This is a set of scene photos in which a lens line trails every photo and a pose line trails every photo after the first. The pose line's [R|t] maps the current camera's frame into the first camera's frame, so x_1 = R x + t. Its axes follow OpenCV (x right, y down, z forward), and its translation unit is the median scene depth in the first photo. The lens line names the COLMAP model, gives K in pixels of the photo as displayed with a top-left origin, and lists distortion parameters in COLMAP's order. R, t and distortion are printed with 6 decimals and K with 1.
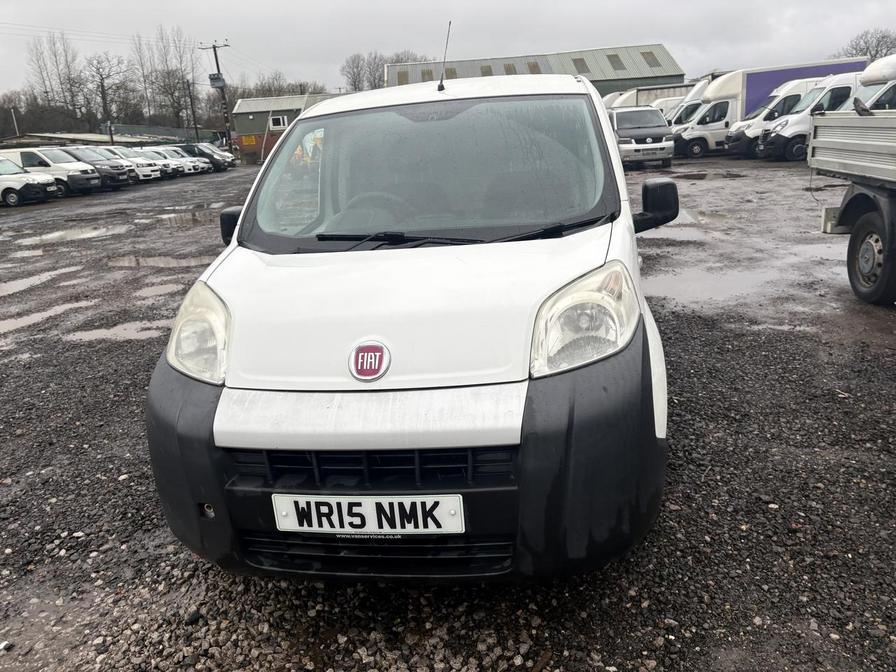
lens RADIAL K [[636.6, 0, 443.9], [0, 636.6, 335.6], [0, 0, 1]] dist [0.038877, -0.032247]
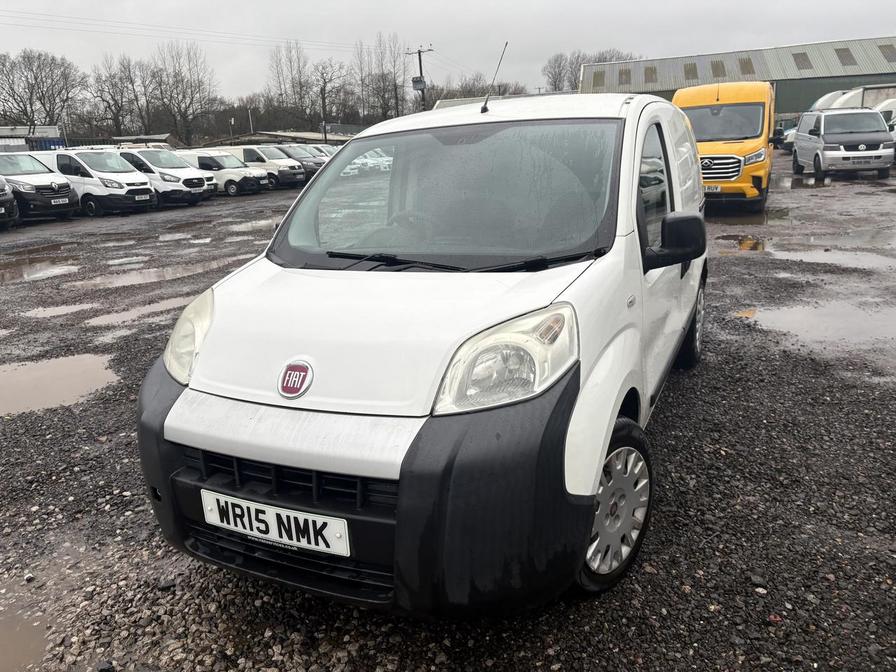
lens RADIAL K [[636.6, 0, 445.5], [0, 636.6, 331.1], [0, 0, 1]] dist [0.038877, -0.032247]
pose [[0.959119, 0.093607, -0.267073, 0.330767], [-0.095197, 0.995434, 0.007020, -0.059236], [0.266511, 0.018691, 0.963651, 0.030712]]
